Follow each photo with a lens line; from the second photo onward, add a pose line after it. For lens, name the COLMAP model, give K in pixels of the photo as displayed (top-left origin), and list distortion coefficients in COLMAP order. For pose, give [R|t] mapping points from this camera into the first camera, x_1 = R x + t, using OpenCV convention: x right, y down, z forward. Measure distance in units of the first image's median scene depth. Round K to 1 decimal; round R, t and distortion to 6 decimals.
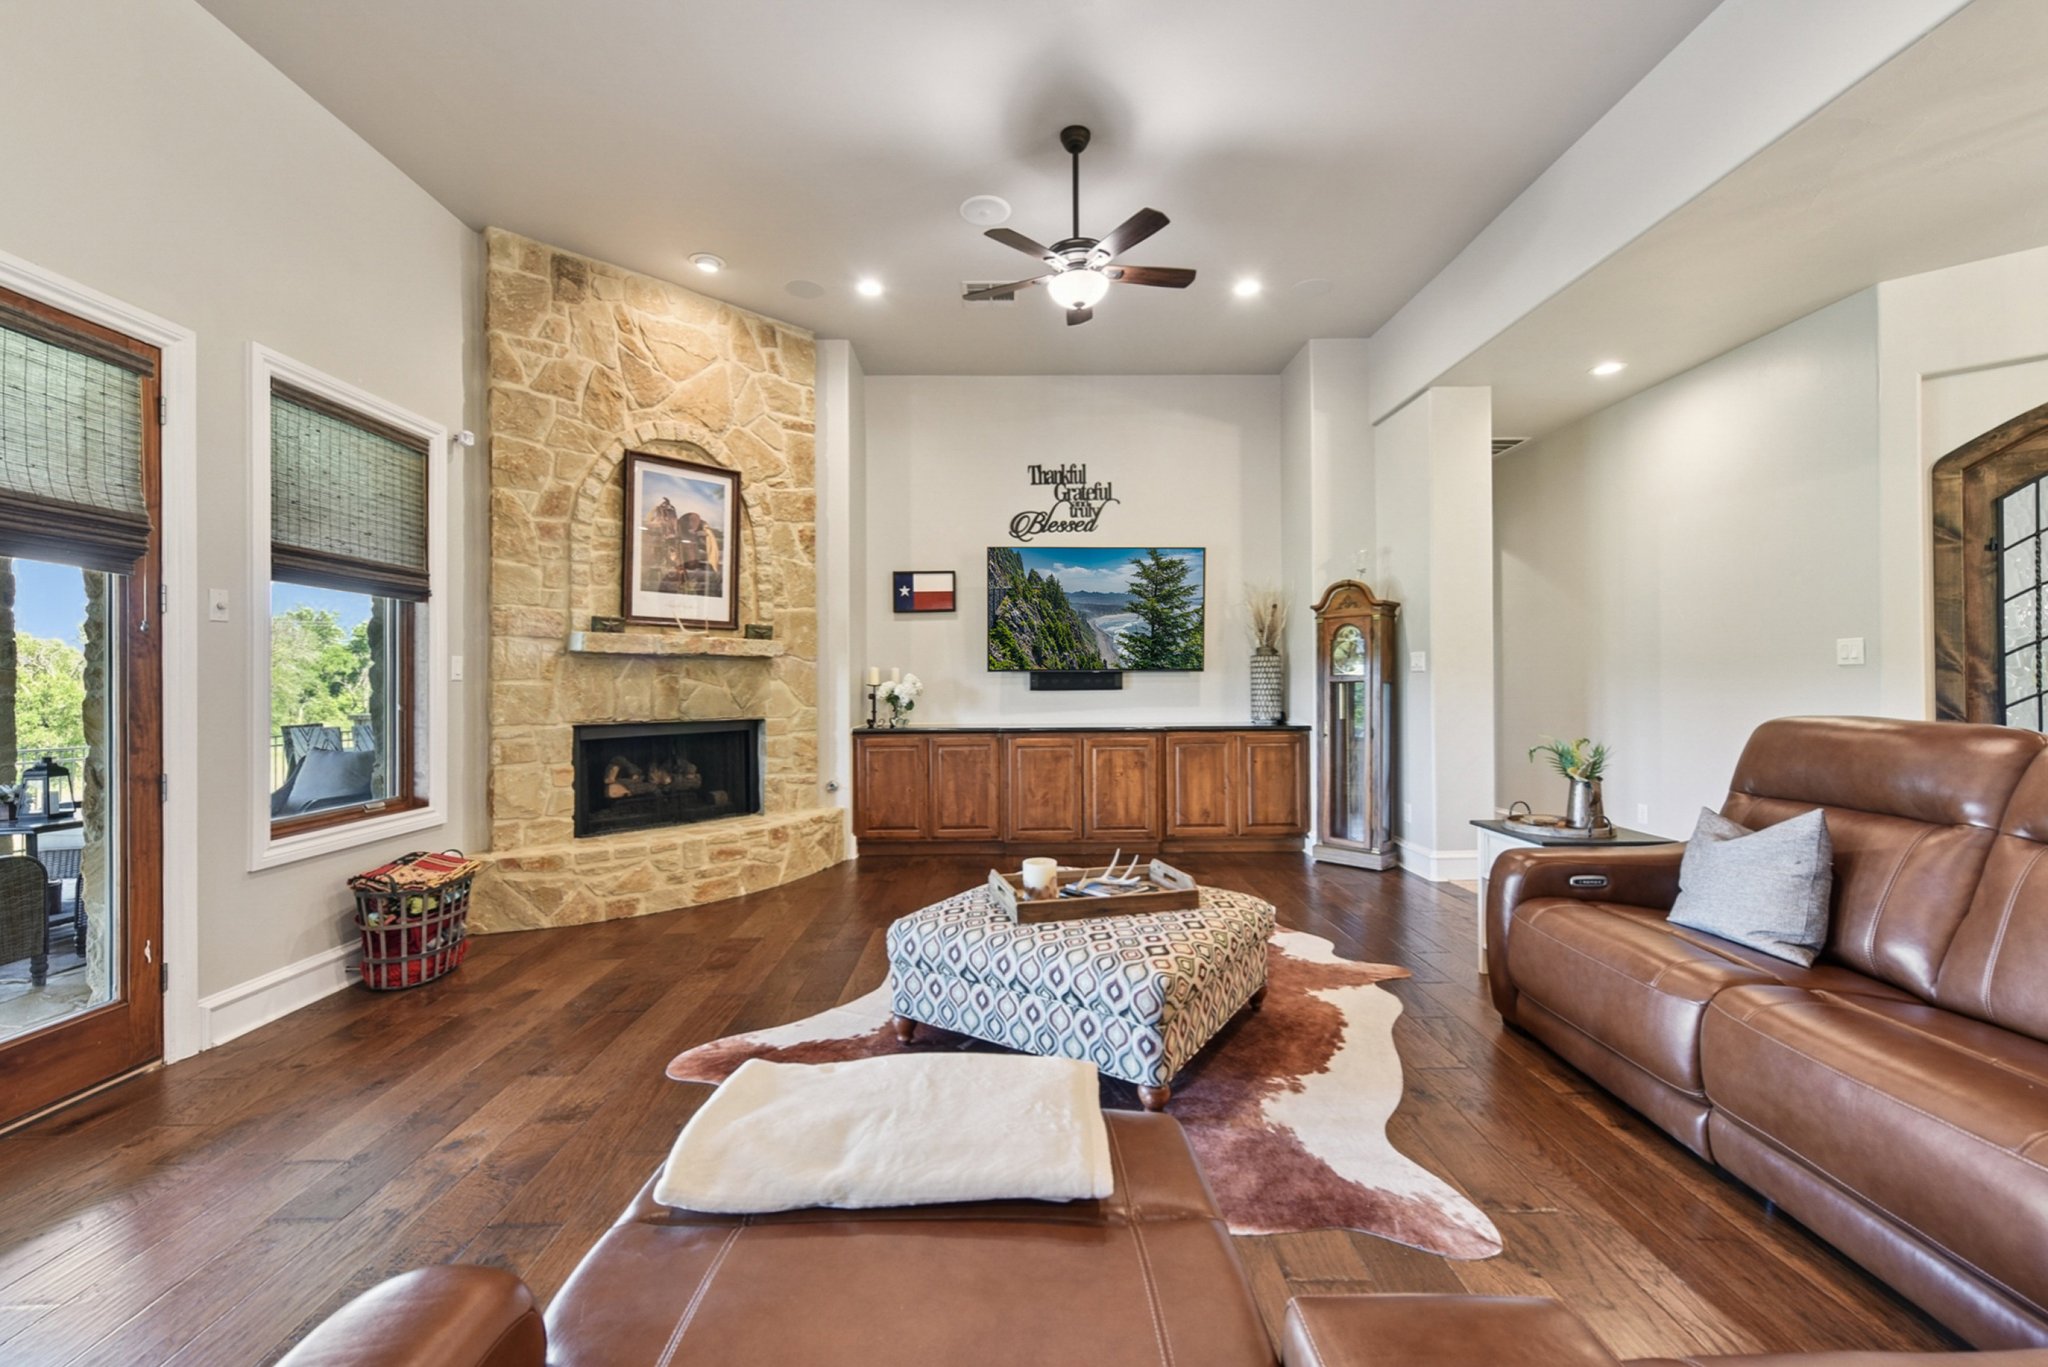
lens RADIAL K [[828.8, 0, 1023.5], [0, 828.8, 681.4], [0, 0, 1]] dist [0.004274, -0.000261]
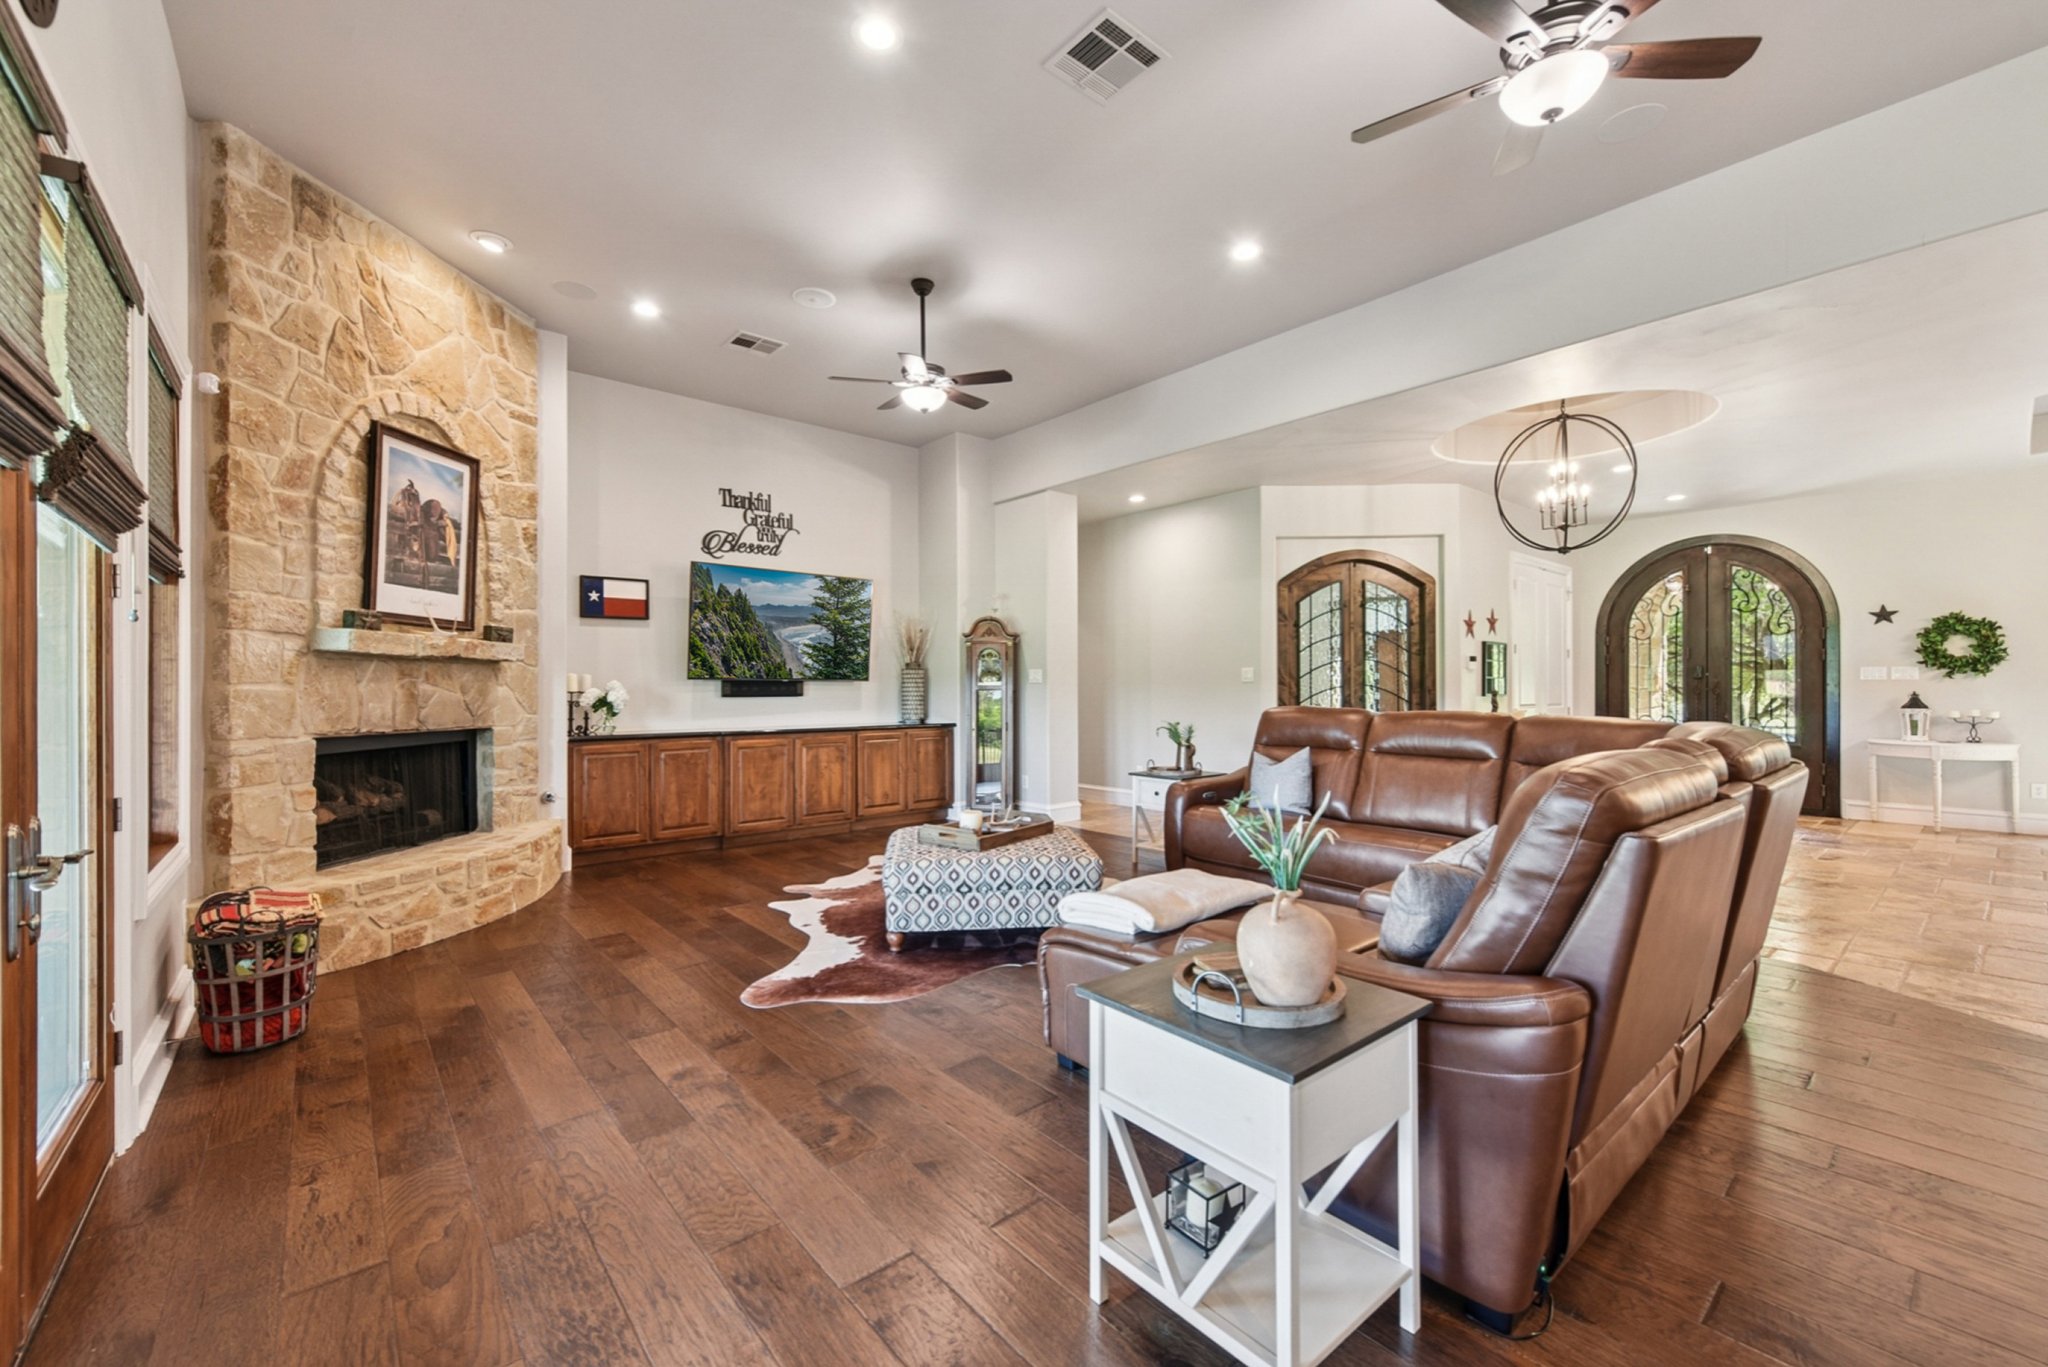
lens RADIAL K [[828.8, 0, 1024.3], [0, 828.8, 690.1], [0, 0, 1]] dist [0.004274, -0.000261]
pose [[0.768774, 0.003630, 0.639510, -0.515557], [-0.003473, 0.999993, -0.001501, 0.002877], [-0.639511, -0.001067, 0.768781, -0.109784]]
